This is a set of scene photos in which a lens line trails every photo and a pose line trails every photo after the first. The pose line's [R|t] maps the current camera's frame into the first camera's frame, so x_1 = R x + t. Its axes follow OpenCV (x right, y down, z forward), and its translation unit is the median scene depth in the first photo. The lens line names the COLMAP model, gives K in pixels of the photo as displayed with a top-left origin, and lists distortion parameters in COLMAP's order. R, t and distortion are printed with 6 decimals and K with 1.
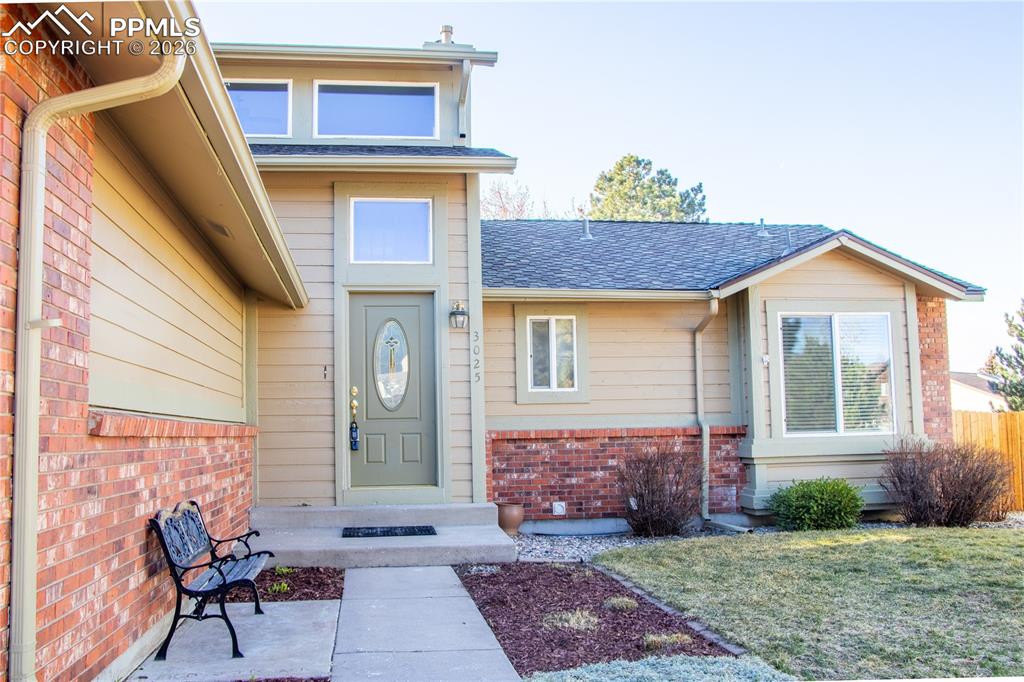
lens RADIAL K [[950.7, 0, 512.0], [0, 950.7, 341.0], [0, 0, 1]] dist [-0.108504, 0.002453]
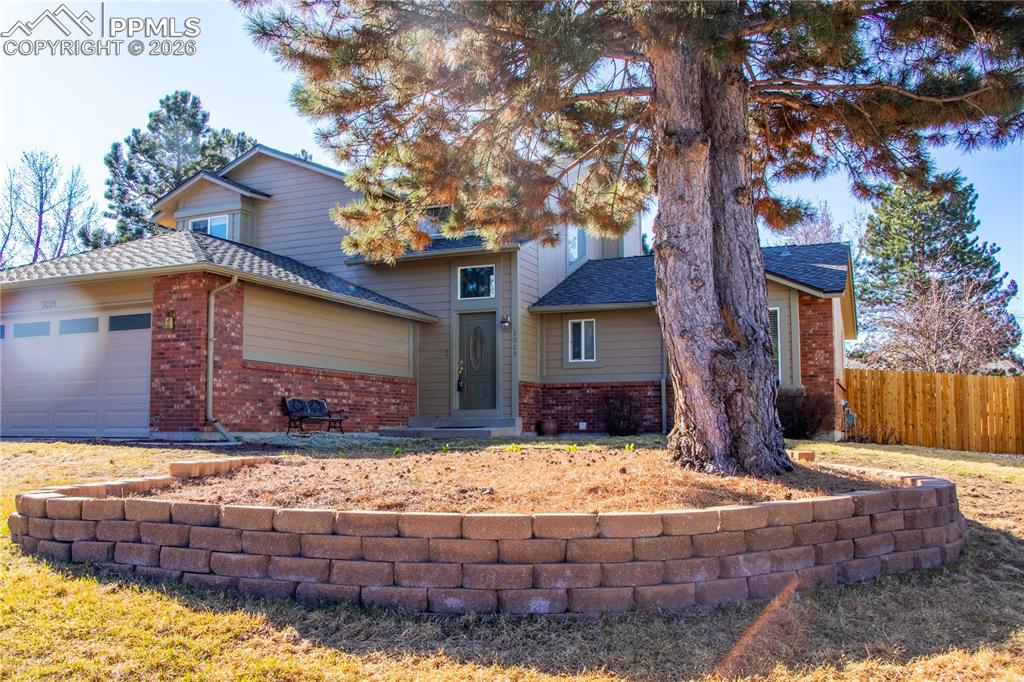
lens RADIAL K [[896.9, 0, 510.1], [0, 896.9, 355.2], [0, 0, 1]] dist [-0.183127, 0.155694]
pose [[0.857712, -0.026081, -0.513468, 0.811224], [0.036827, 0.999264, 0.010761, 0.017909], [0.512809, -0.028139, 0.858041, -0.534380]]
